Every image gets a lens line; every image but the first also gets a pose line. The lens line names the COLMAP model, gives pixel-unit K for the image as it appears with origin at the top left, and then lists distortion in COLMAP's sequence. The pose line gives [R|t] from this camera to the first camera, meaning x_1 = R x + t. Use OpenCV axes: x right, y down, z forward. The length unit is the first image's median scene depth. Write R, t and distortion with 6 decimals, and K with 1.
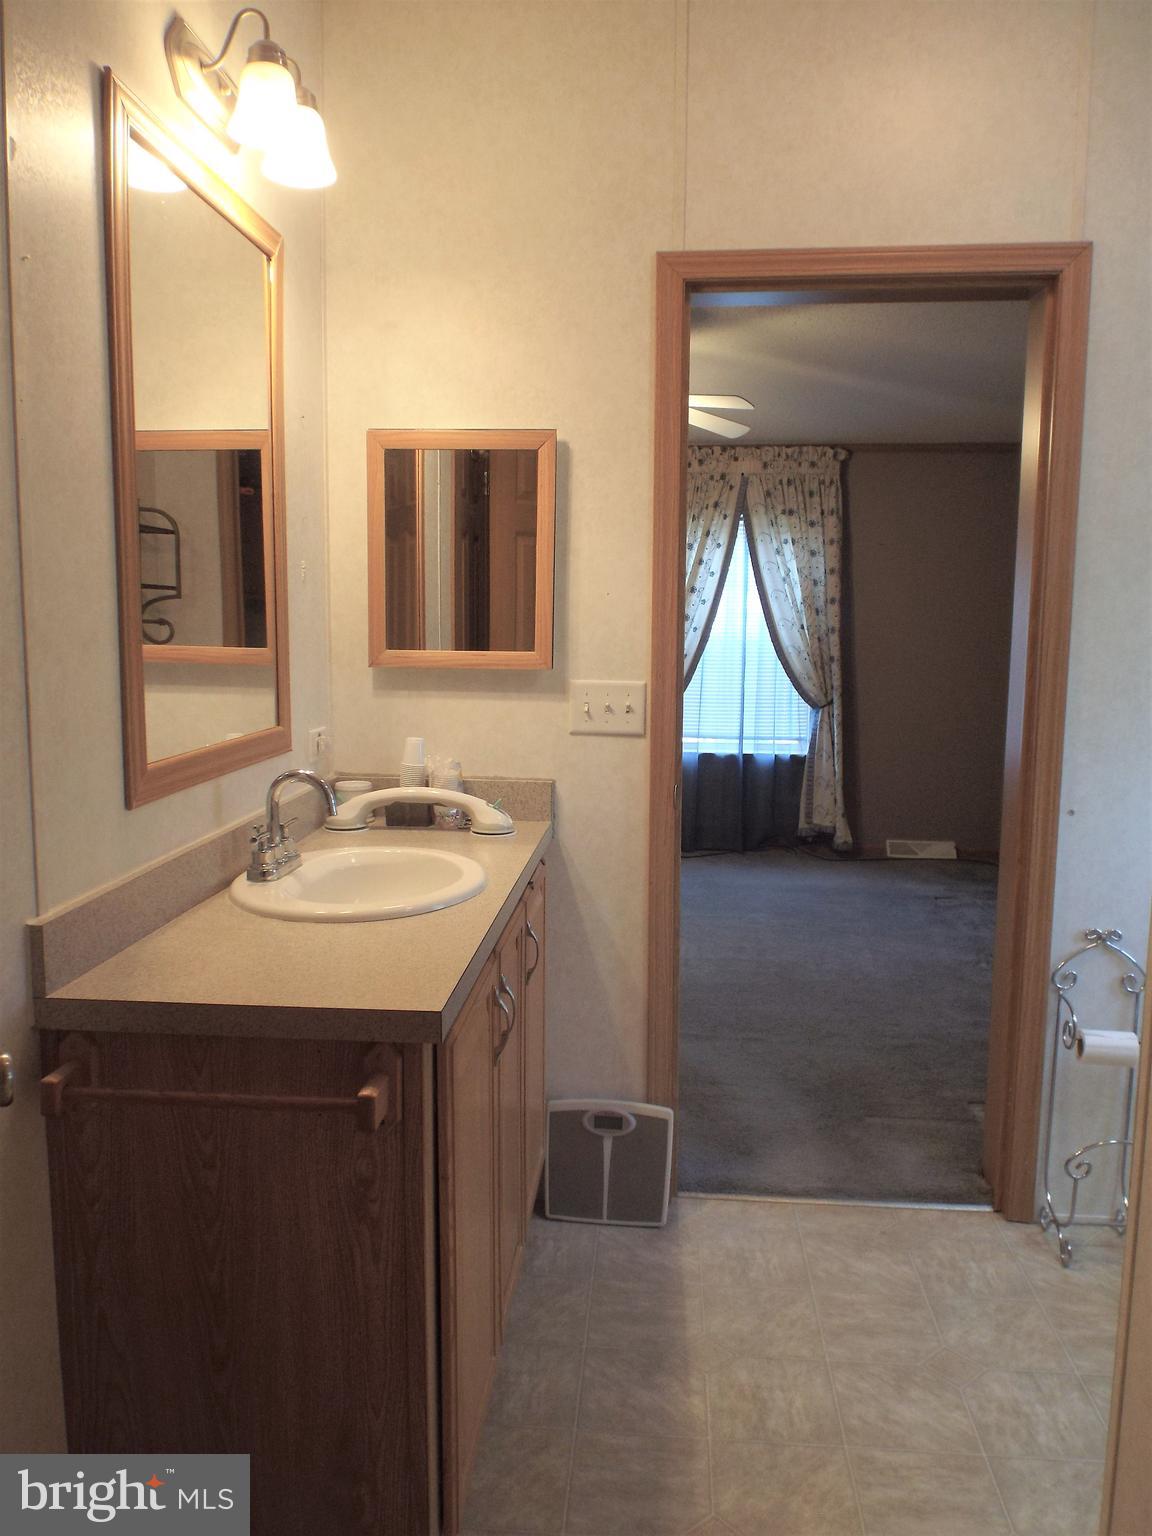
lens RADIAL K [[1150.9, 0, 574.4], [0, 1150.9, 765.7], [0, 0, 1]] dist [-0.003206, -0.024860]
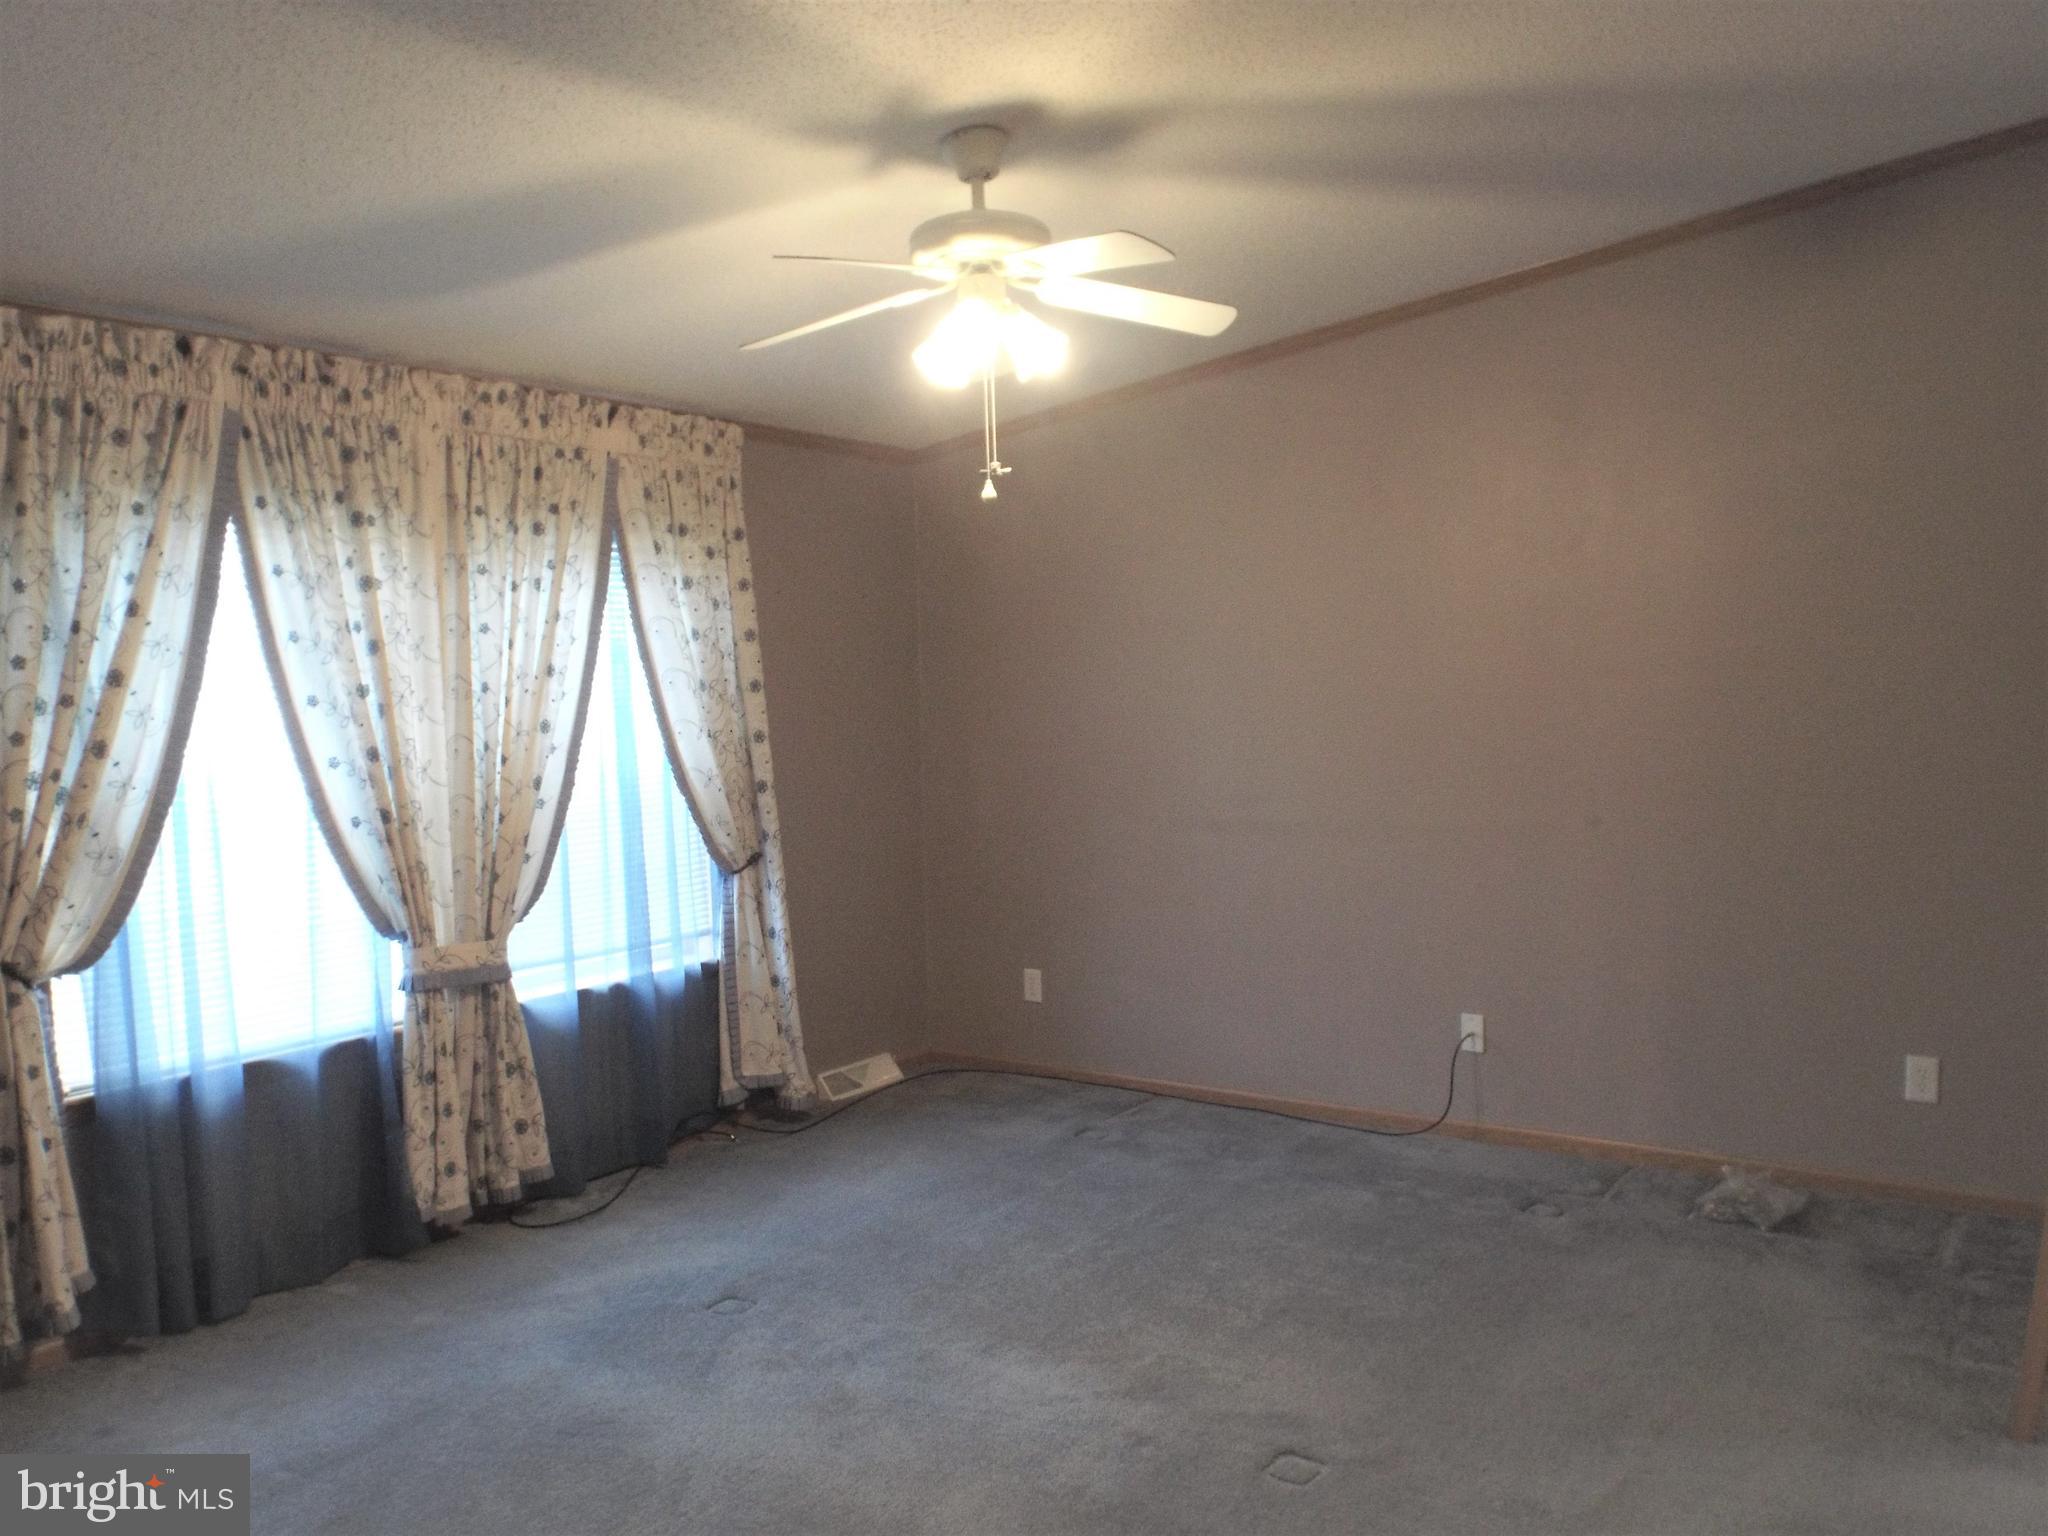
lens RADIAL K [[1534.6, 0, 1024.5], [0, 1534.6, 775.1], [0, 0, 1]] dist [-0.003206, -0.024860]
pose [[0.496707, -0.073640, 0.864789, -0.377543], [0.145986, 0.989287, 0.000392, -0.079388], [-0.855553, 0.126052, 0.502136, 0.500731]]
